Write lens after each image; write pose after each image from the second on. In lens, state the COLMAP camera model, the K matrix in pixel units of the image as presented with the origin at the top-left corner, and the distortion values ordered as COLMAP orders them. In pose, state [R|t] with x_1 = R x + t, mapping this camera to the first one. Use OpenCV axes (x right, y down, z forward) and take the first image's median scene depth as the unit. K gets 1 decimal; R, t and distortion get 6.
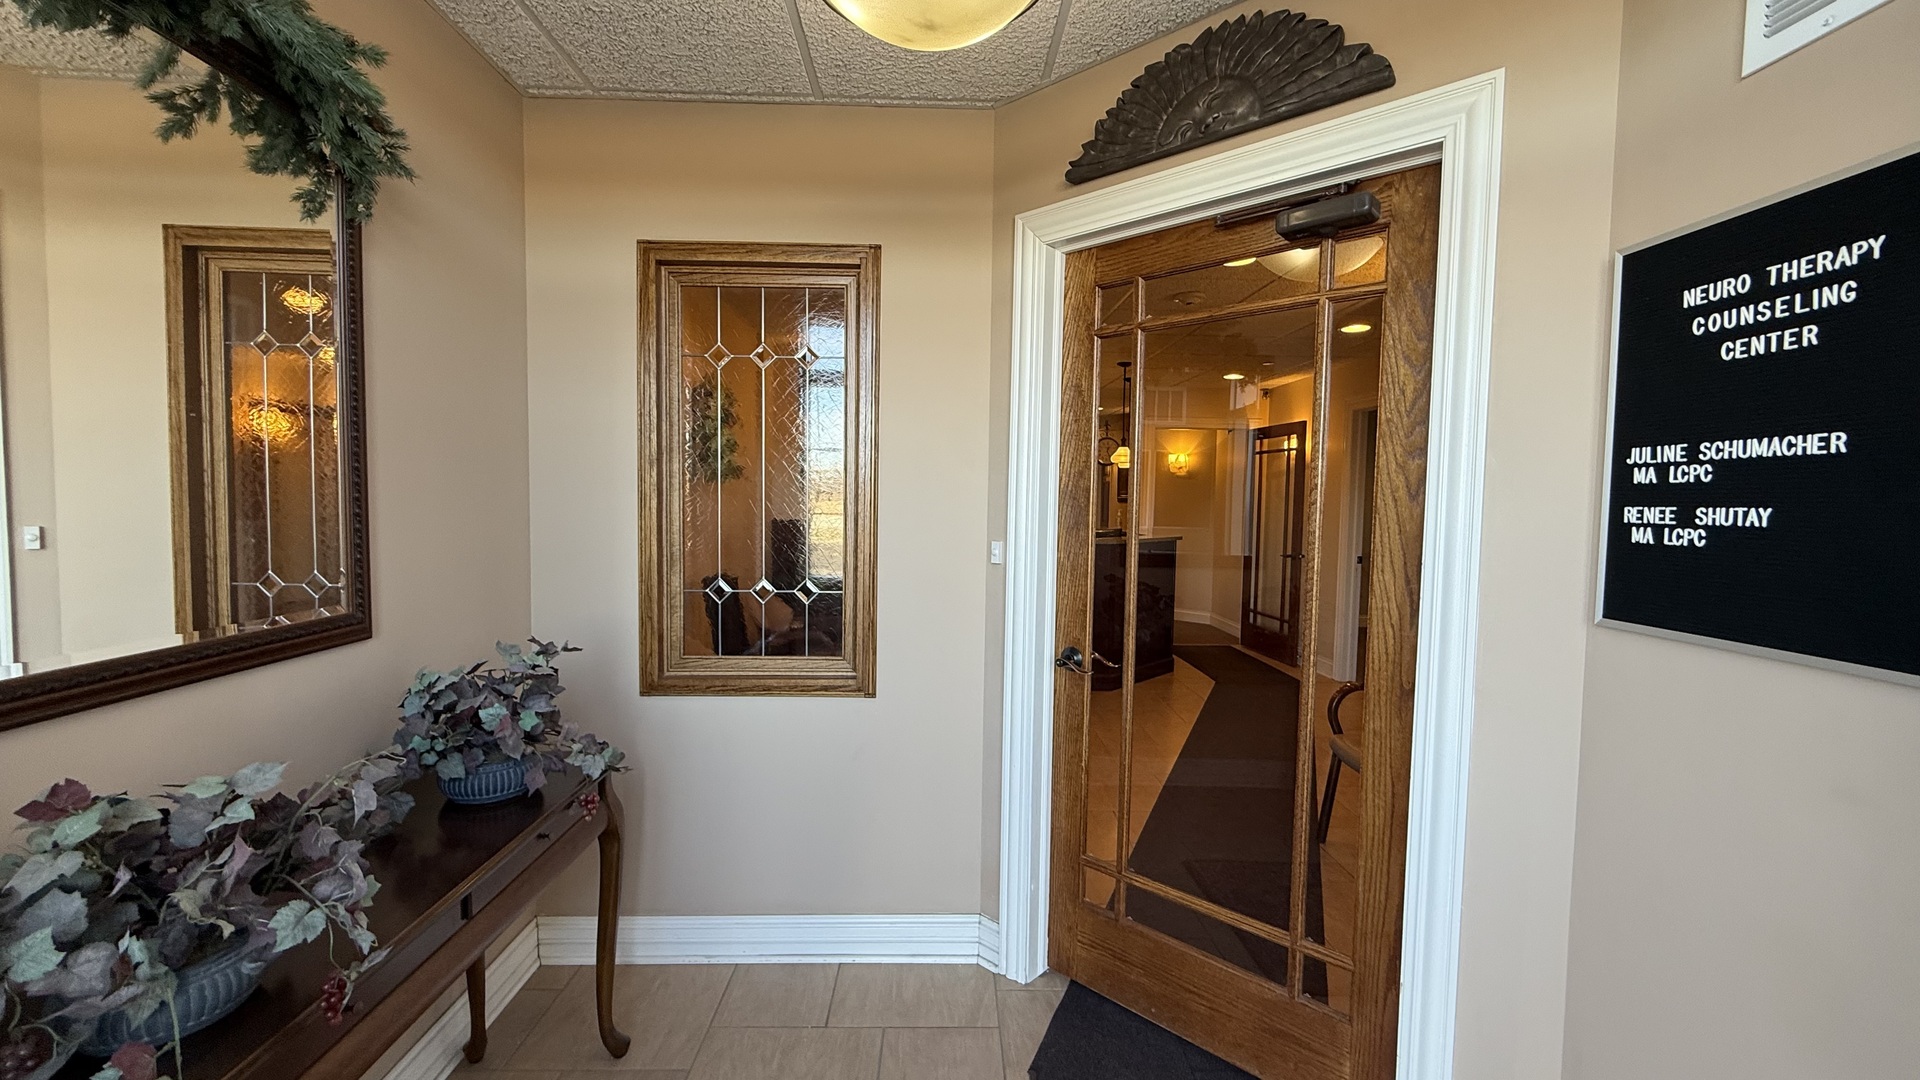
lens RADIAL K [[764.4, 0, 960.0], [0, 764.4, 540.0], [0, 0, 1]] dist [-0.002810, -0.000330]
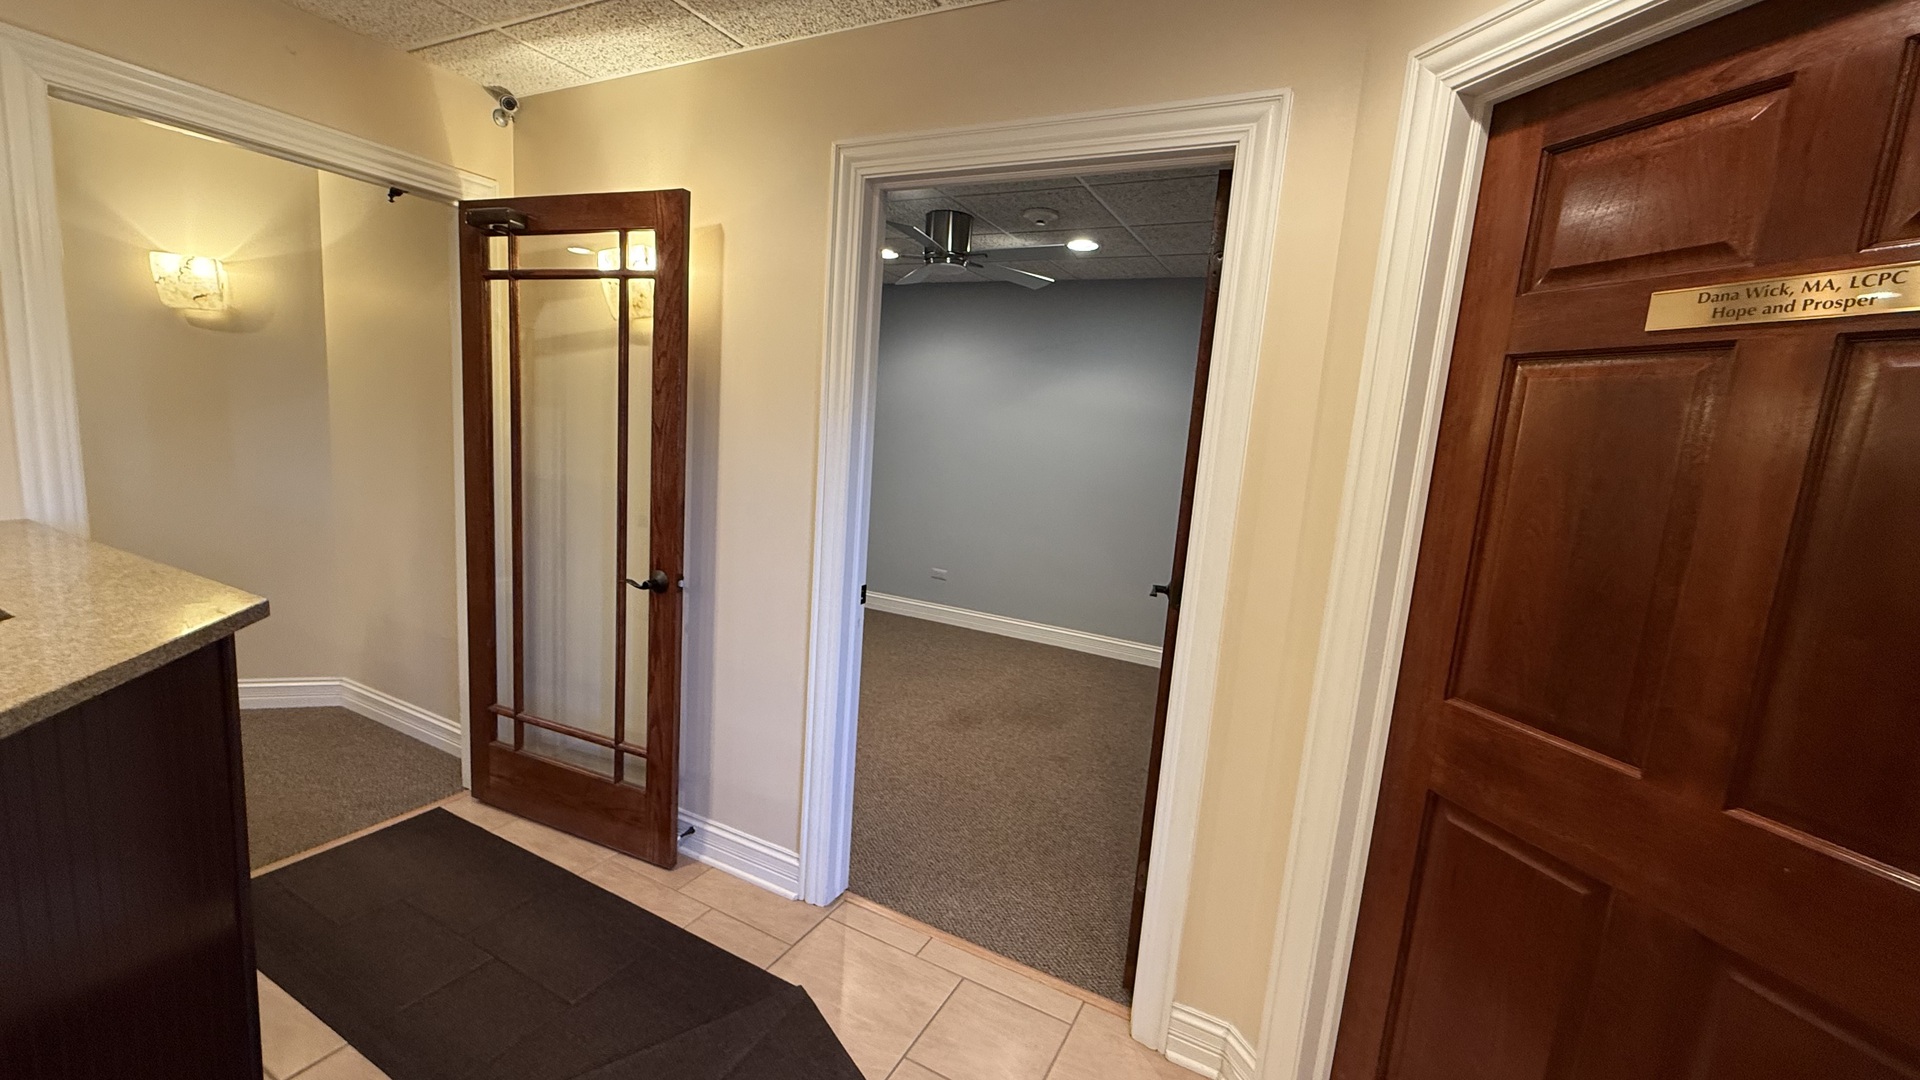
lens RADIAL K [[751.6, 0, 960.0], [0, 751.6, 540.0], [0, 0, 1]] dist [0.017749, -0.000059]
pose [[0.503980, -0.107713, 0.856973, 0.190697], [-0.017284, 0.990737, 0.134690, -0.045611], [-0.863543, -0.082693, 0.497450, 0.647712]]
